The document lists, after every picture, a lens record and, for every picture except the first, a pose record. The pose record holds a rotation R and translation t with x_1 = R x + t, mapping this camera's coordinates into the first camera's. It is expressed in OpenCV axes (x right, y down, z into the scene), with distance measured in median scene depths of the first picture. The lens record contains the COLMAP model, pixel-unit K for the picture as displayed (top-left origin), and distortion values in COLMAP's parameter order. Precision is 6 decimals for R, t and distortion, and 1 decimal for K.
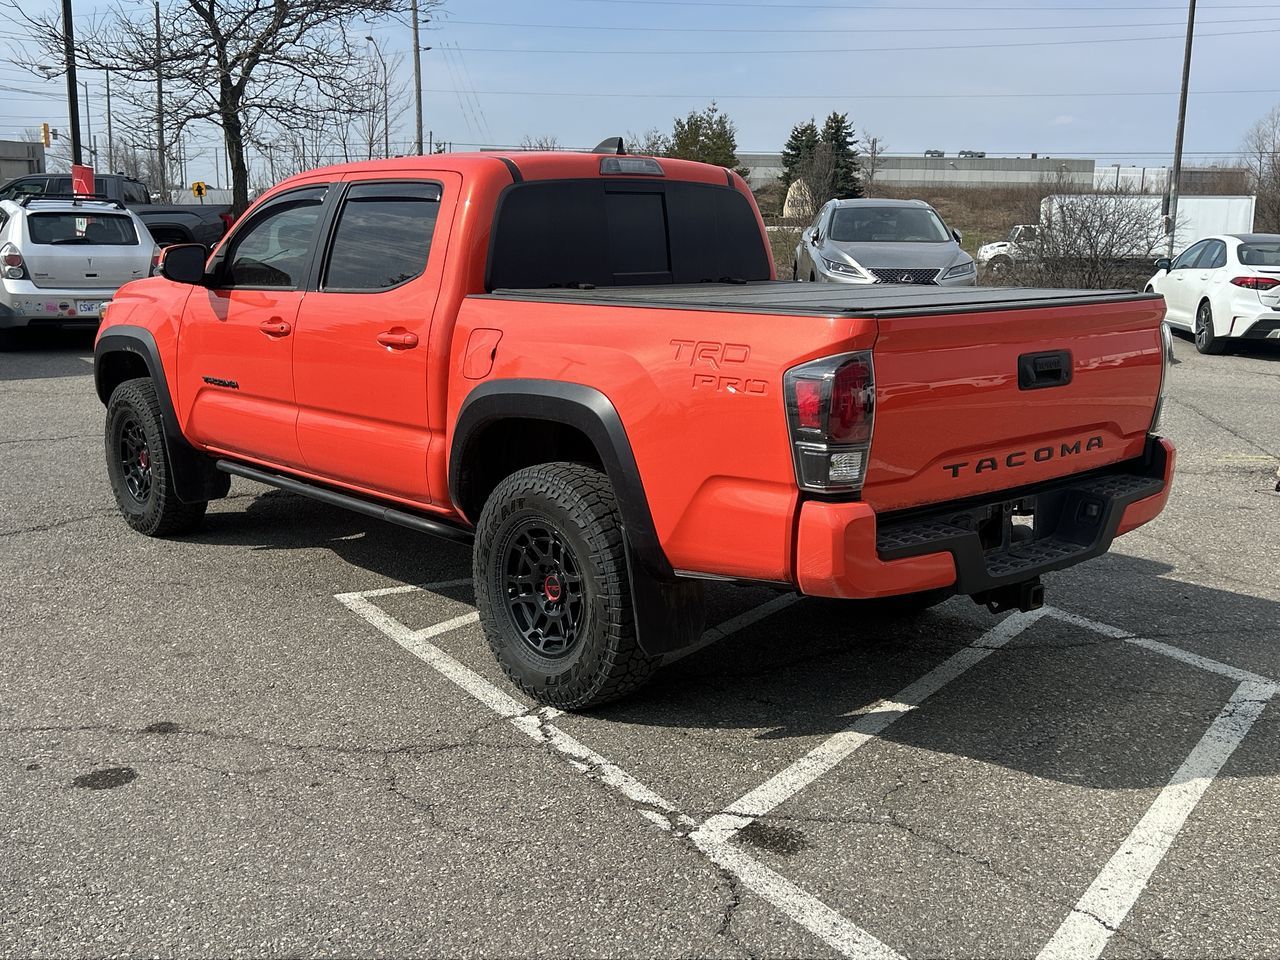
lens RADIAL K [[1323.4, 0, 640.0], [0, 1323.4, 480.0], [0, 0, 1]] dist [0.122793, -0.256860]
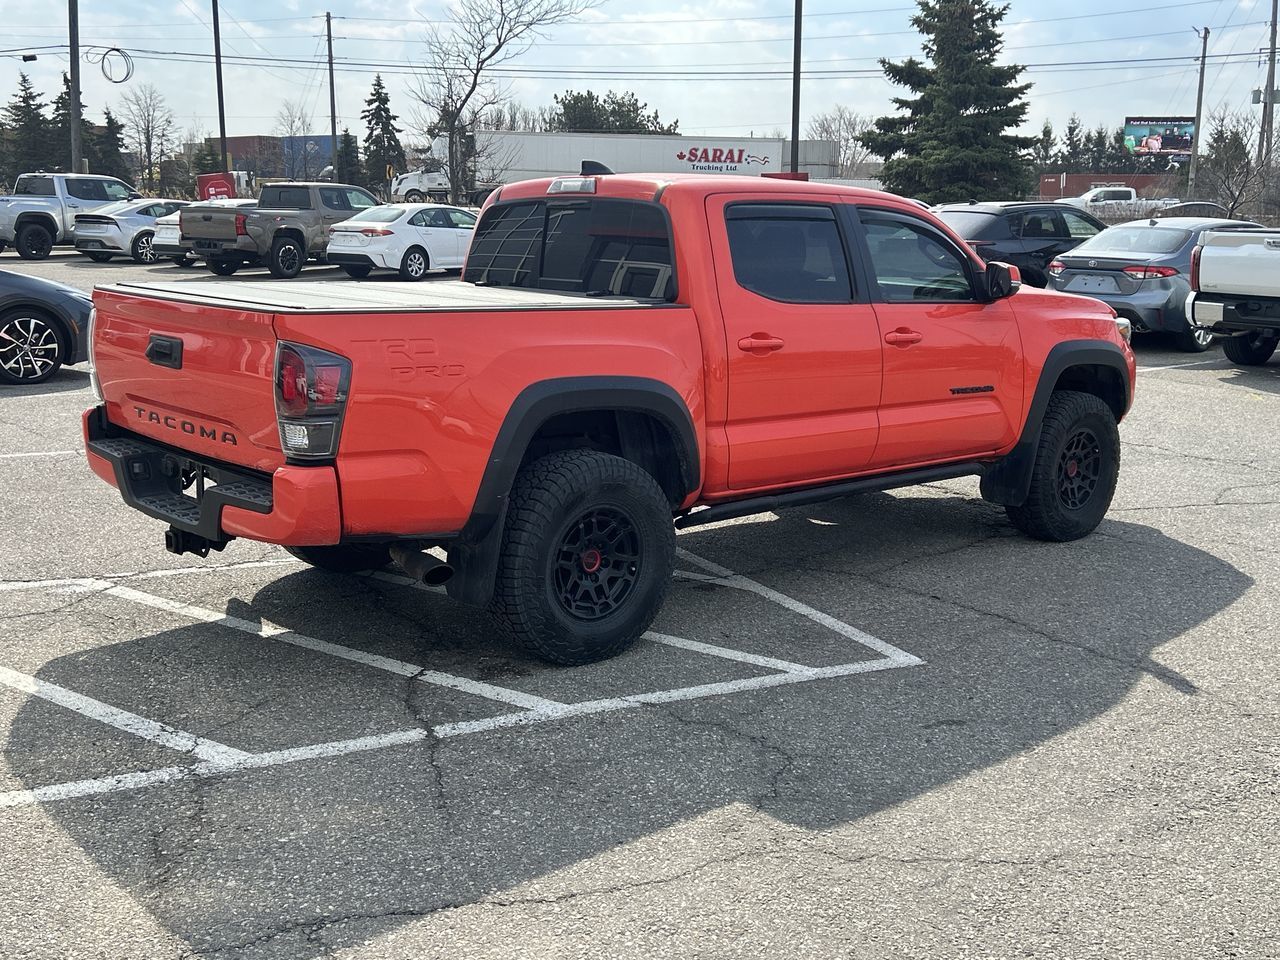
lens RADIAL K [[1365.0, 0, 640.0], [0, 1365.0, 480.0], [0, 0, 1]] dist [0.120870, -0.248609]
pose [[0.004143, 0.183854, -0.982945, 1.336510], [-0.208629, 0.961482, 0.178960, -0.244040], [0.977986, 0.204330, 0.042341, 1.197222]]
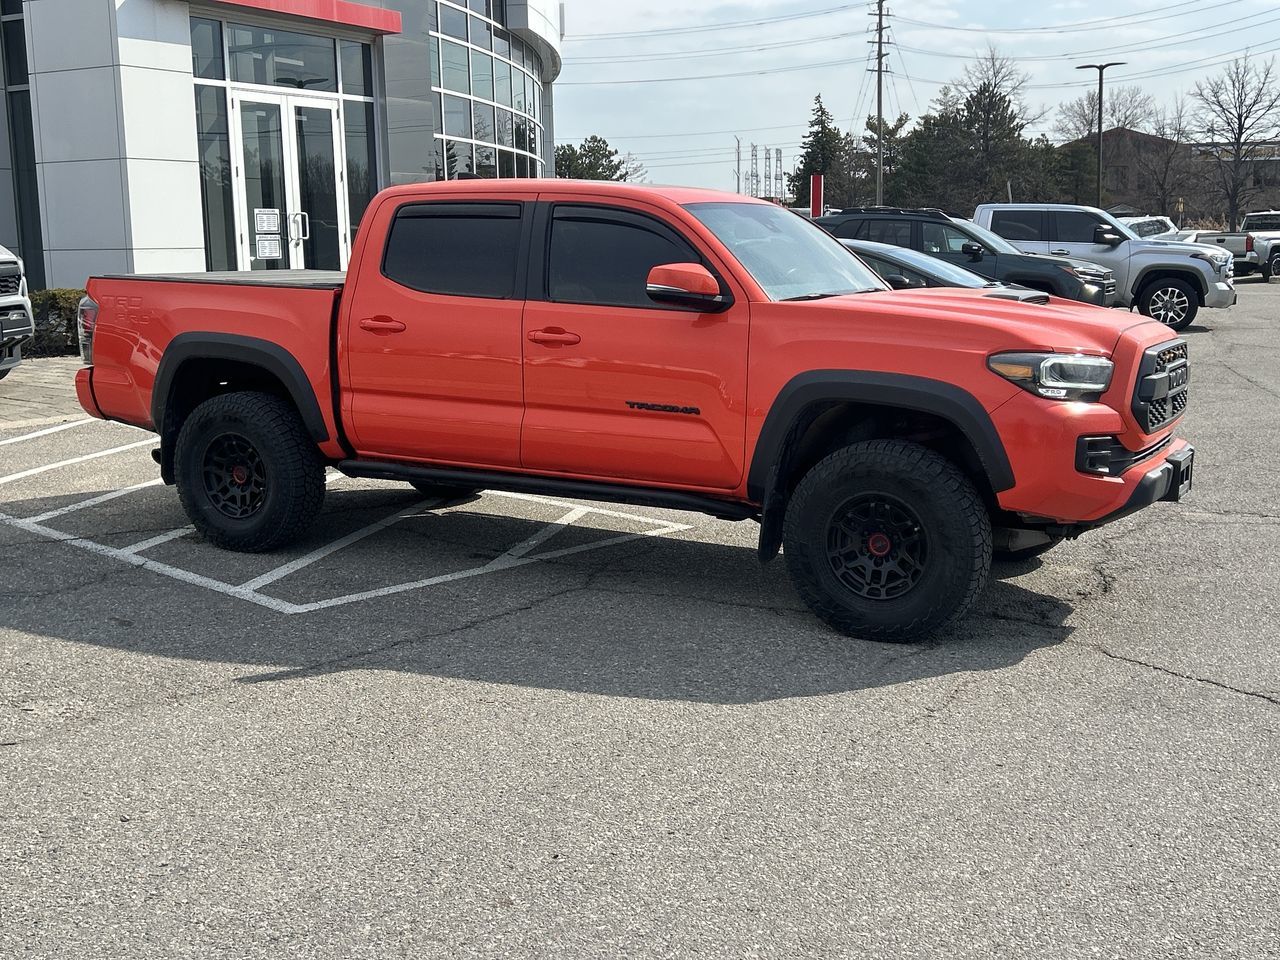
lens RADIAL K [[1453.8, 0, 646.8], [0, 1453.8, 479.7], [0, 0, 1]] dist [0.167035, -0.450519]
pose [[-0.940004, 0.049862, -0.337499, 0.362362], [-0.071515, 0.938485, 0.337834, -0.541774], [0.333582, 0.341702, -0.878614, 2.790739]]
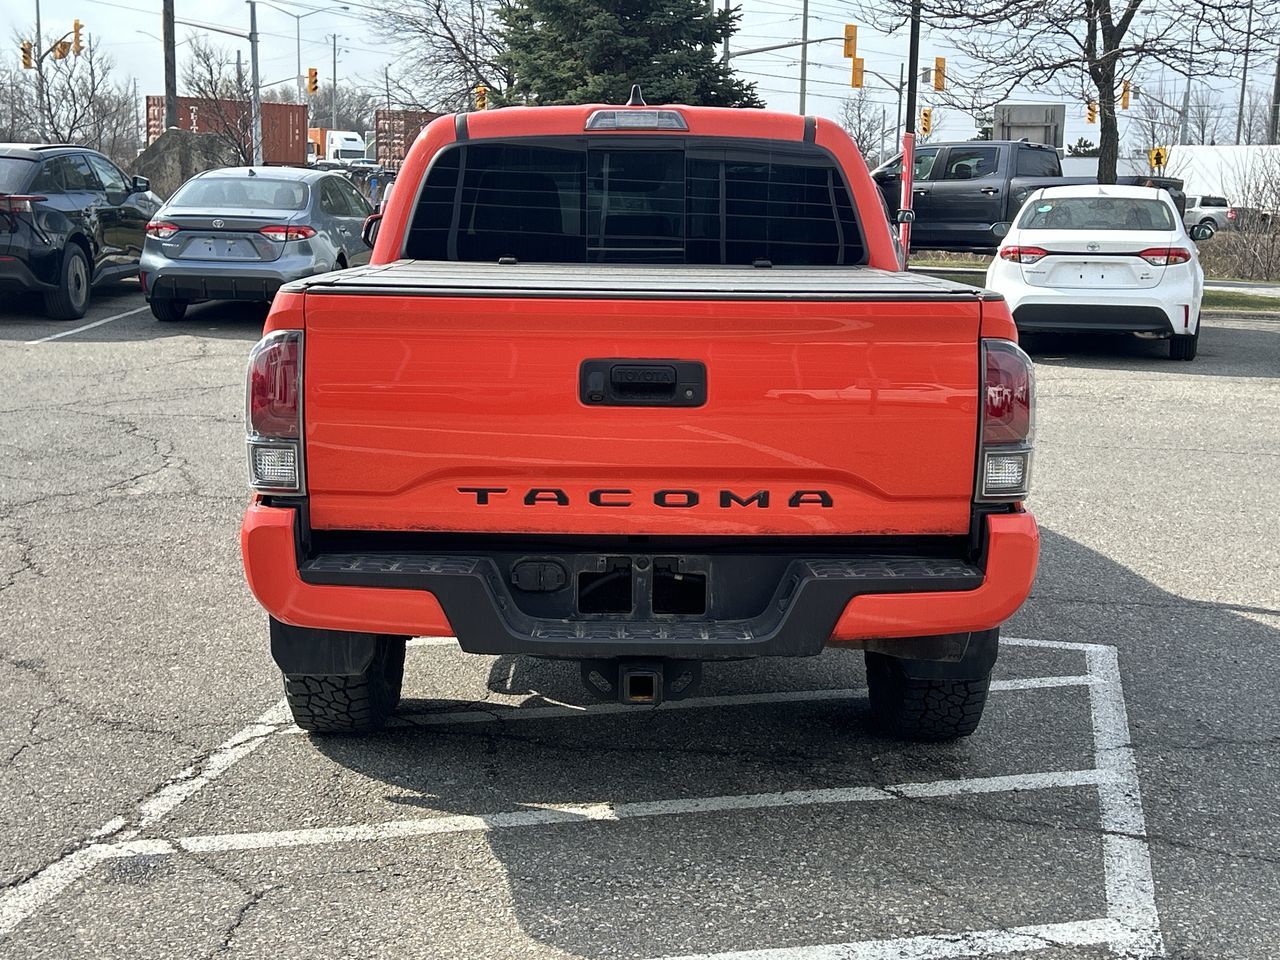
lens RADIAL K [[1740.2, 0, 655.5], [0, 1740.2, 476.7], [0, 0, 1]] dist [0.207411, -0.648679]
pose [[0.760186, 0.108722, -0.640544, 0.810548], [-0.131556, 0.991235, 0.012119, -0.036916], [0.636247, 0.075055, 0.767825, 0.221931]]
